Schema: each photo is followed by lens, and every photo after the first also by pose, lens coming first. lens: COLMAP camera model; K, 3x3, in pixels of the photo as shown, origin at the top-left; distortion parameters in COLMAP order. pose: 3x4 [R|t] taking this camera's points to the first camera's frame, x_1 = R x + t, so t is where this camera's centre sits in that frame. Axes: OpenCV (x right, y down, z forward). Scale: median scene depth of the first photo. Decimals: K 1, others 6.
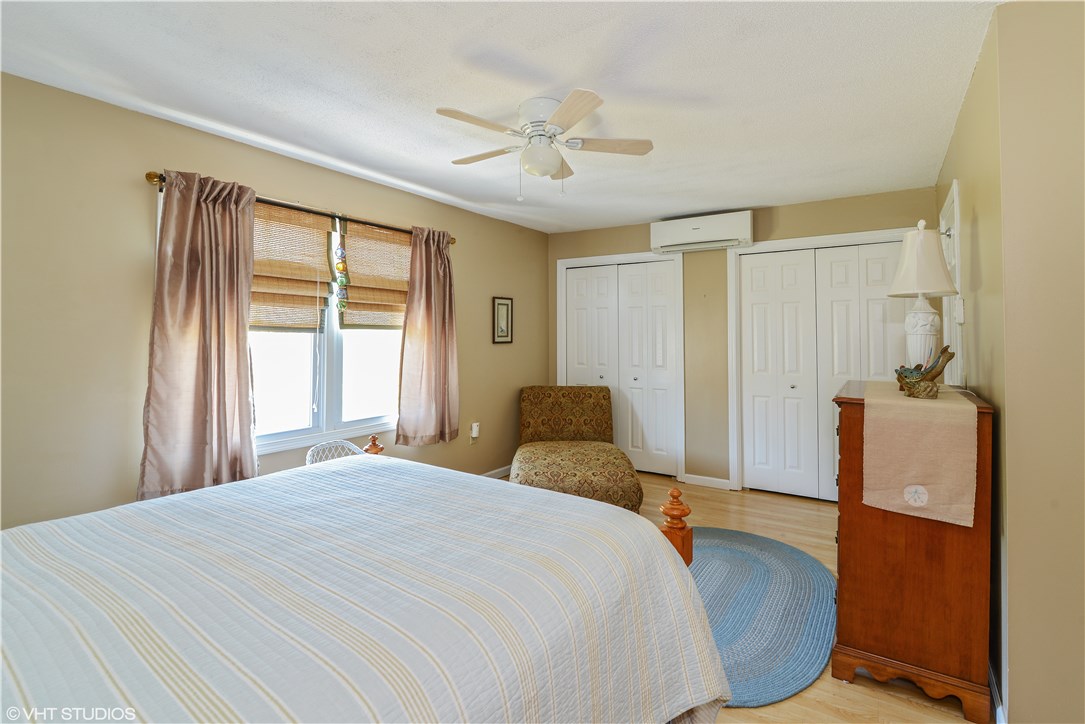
lens RADIAL K [[506.3, 0, 544.0], [0, 506.3, 348.7], [0, 0, 1]] dist [-0.014738, -0.000024]
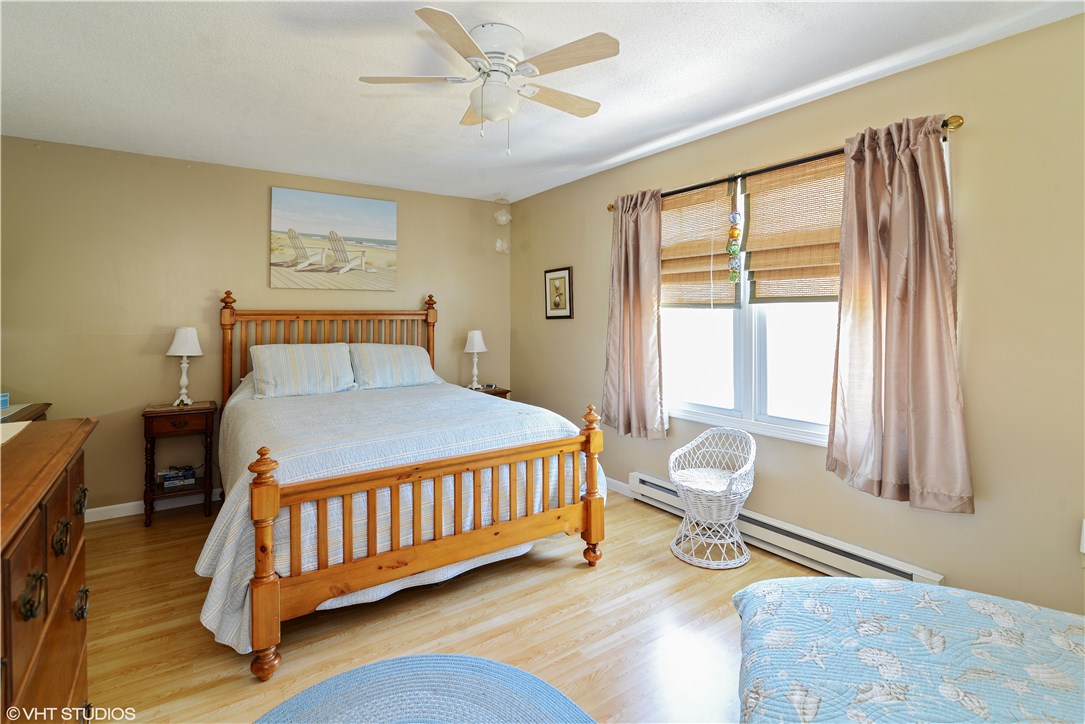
lens RADIAL K [[514.8, 0, 543.6], [0, 514.8, 303.9], [0, 0, 1]] dist [-0.001522, -0.000003]
pose [[-0.326037, -0.008543, -0.945318, 0.549662], [-0.004940, 0.999961, -0.007333, -0.030631], [0.945344, 0.002279, -0.326067, 0.970317]]
